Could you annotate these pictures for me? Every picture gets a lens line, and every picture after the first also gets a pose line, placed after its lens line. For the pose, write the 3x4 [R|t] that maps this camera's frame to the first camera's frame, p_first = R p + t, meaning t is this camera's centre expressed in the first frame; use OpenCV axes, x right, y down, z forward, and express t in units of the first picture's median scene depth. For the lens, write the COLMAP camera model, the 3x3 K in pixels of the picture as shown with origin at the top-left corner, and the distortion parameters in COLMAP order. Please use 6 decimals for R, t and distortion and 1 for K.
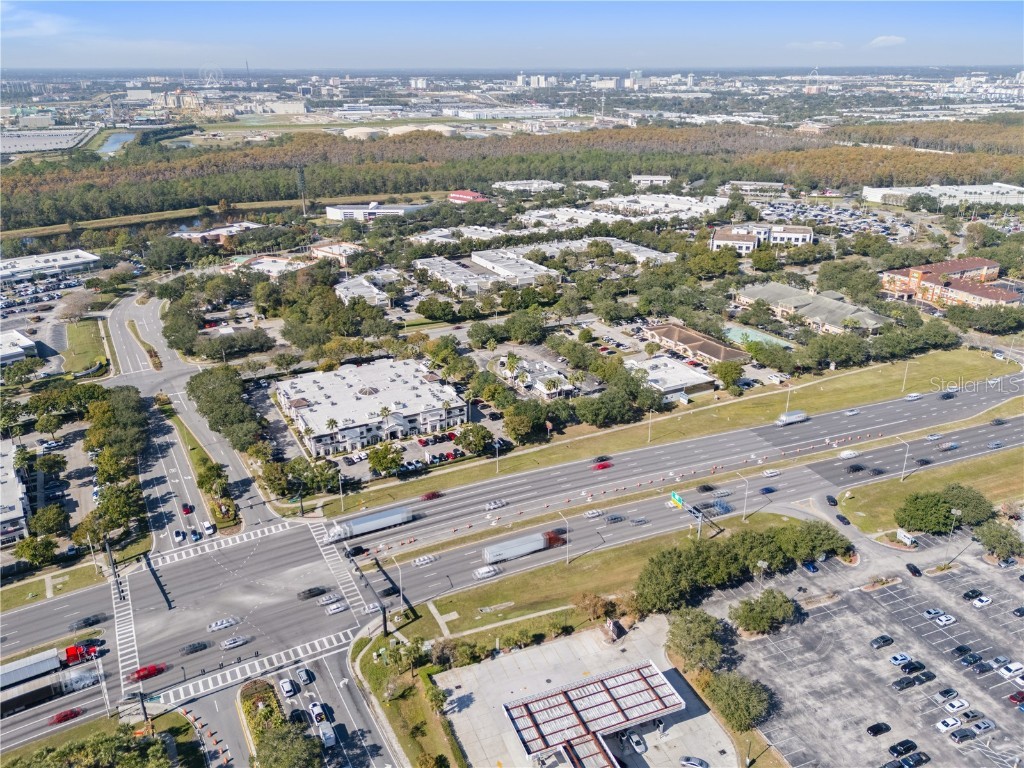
lens RADIAL K [[765.4, 0, 512.0], [0, 765.4, 384.0], [0, 0, 1]] dist [0.062728, -0.049279]
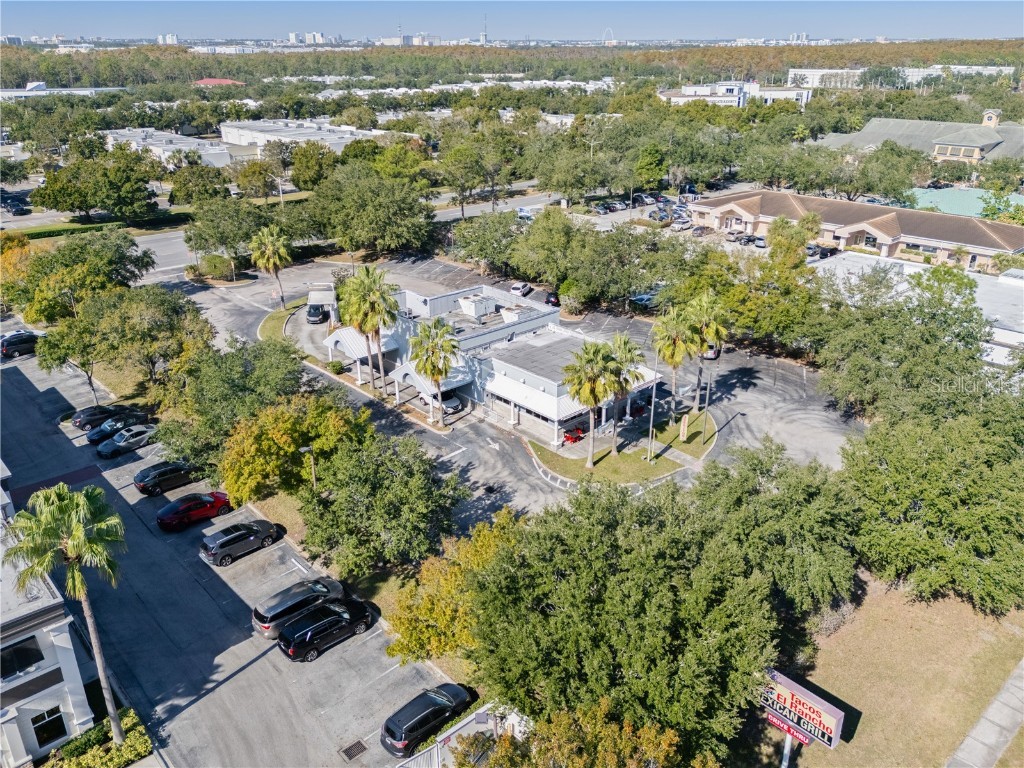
lens RADIAL K [[787.0, 0, 512.0], [0, 787.0, 384.0], [0, 0, 1]] dist [0.035164, -0.011356]
pose [[0.966246, -0.097606, 0.238413, -0.016060], [0.095245, 0.995223, 0.021432, -0.002337], [-0.239366, 0.001999, 0.970927, 0.769357]]
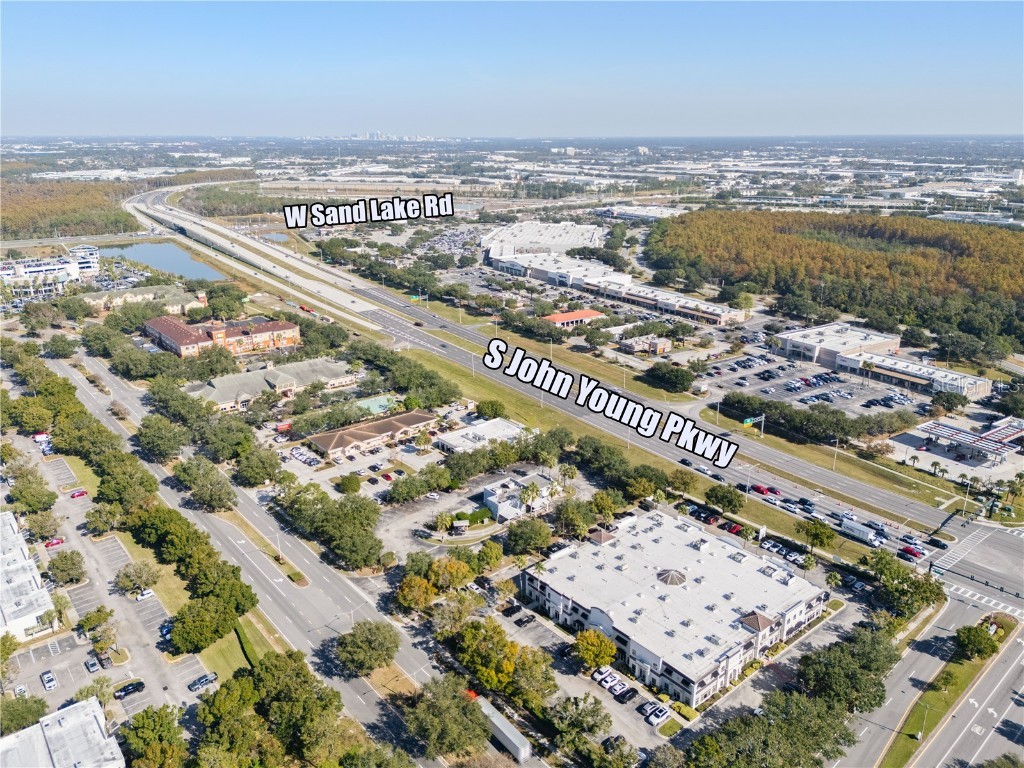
lens RADIAL K [[765.4, 0, 512.0], [0, 765.4, 384.0], [0, 0, 1]] dist [0.062728, -0.049279]
pose [[-0.208099, -0.314736, 0.926086, -0.698002], [0.378450, 0.847161, 0.372953, -0.425184], [-0.901926, 0.428089, -0.057182, 1.009763]]
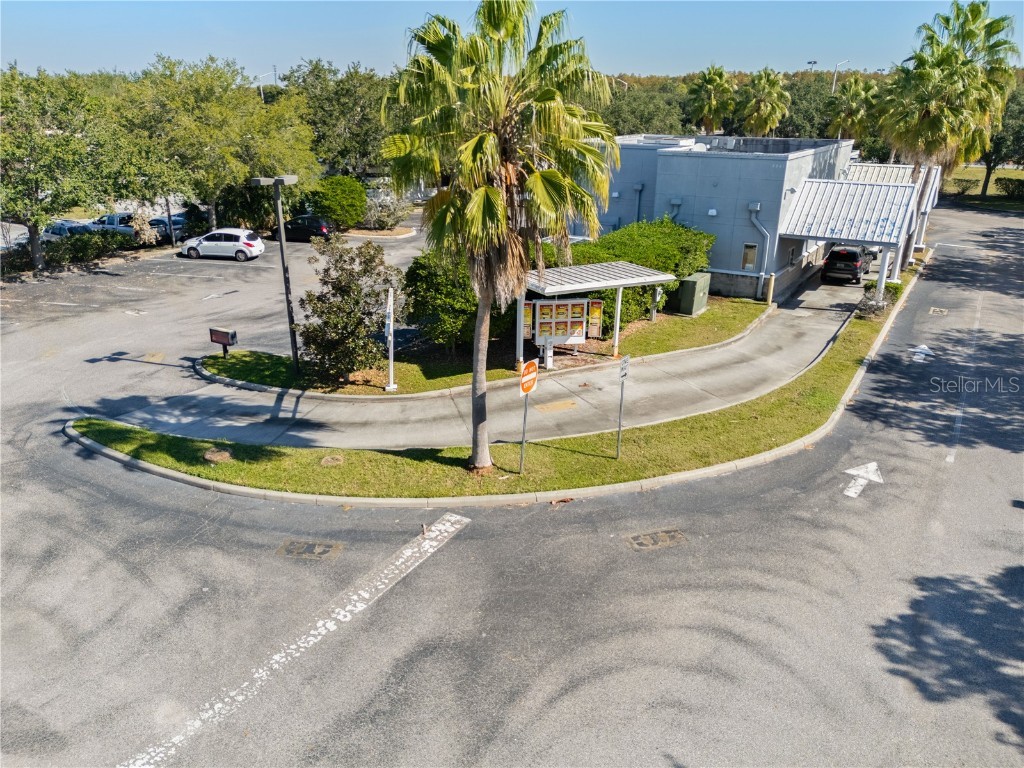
lens RADIAL K [[765.4, 0, 512.0], [0, 765.4, 384.0], [0, 0, 1]] dist [0.062728, -0.049279]
pose [[-0.511366, -0.301379, 0.804783, -0.074226], [0.317519, 0.803958, 0.502825, -0.068372], [-0.798552, 0.512662, -0.315424, 1.109306]]
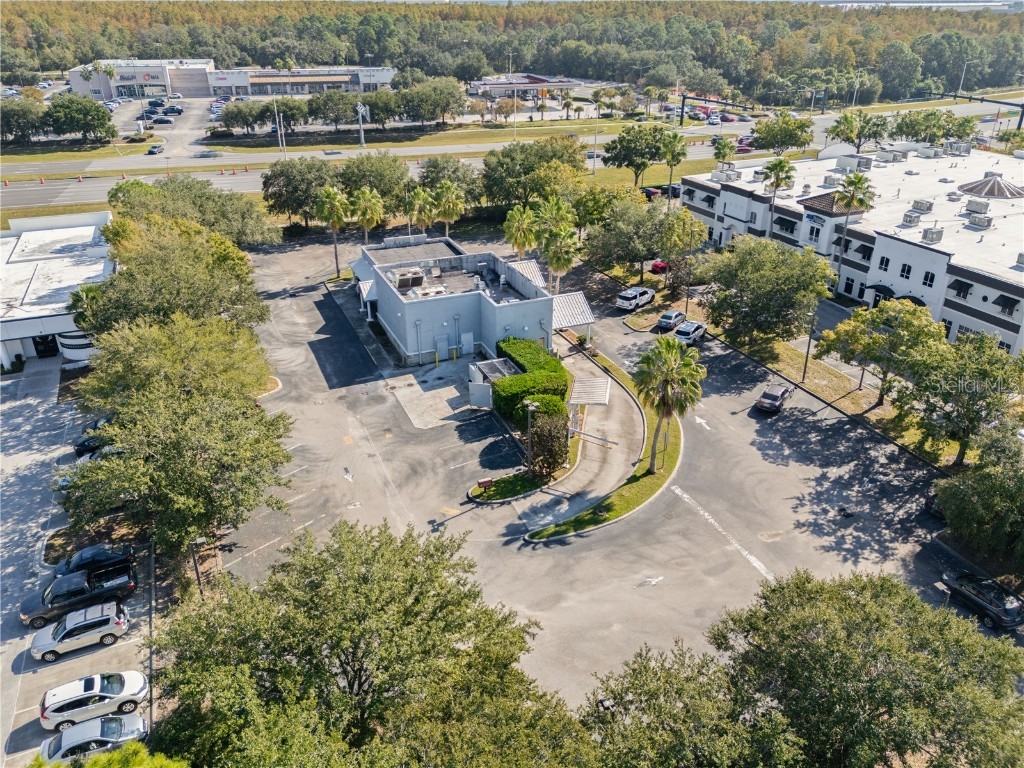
lens RADIAL K [[787.0, 0, 512.0], [0, 787.0, 384.0], [0, 0, 1]] dist [0.035164, -0.011356]
pose [[-0.996091, -0.037157, 0.080142, -0.007393], [0.035420, 0.663114, 0.747680, -0.186138], [-0.080925, 0.747596, -0.659205, 1.204138]]
